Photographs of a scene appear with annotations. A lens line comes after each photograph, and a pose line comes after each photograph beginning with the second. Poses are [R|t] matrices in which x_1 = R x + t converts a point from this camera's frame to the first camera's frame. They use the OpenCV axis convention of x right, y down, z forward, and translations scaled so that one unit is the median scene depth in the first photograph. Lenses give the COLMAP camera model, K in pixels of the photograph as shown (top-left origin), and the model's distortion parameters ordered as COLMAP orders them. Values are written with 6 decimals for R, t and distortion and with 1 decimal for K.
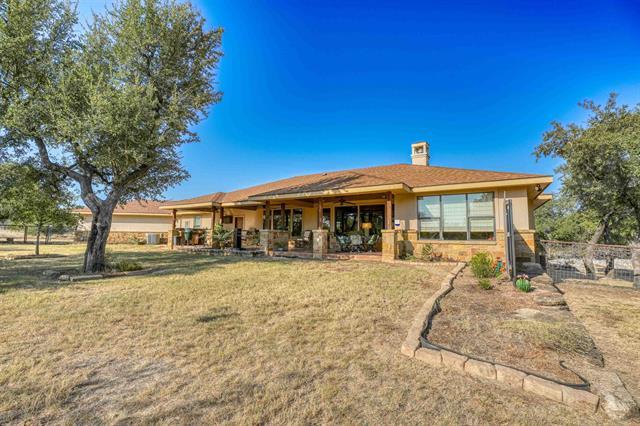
lens RADIAL K [[286.9, 0, 319.5], [0, 286.9, 213.6], [0, 0, 1]] dist [-0.000266, 0.001452]
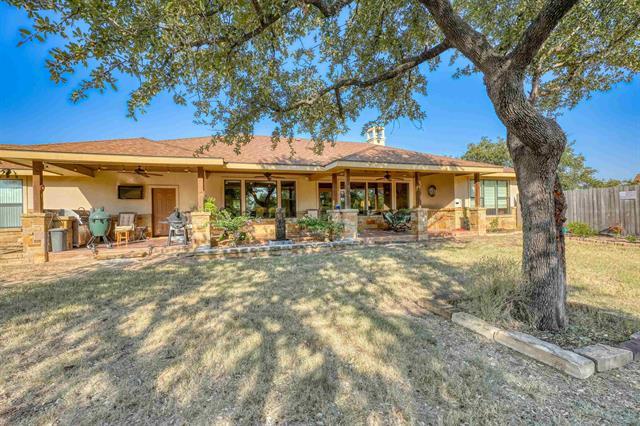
lens RADIAL K [[286.9, 0, 319.8], [0, 286.9, 209.4], [0, 0, 1]] dist [-0.000266, 0.001452]
pose [[0.614327, -0.014669, 0.788915, -0.747827], [-0.035991, 0.998266, 0.046588, 0.024002], [-0.788230, -0.057014, 0.612734, 0.580814]]
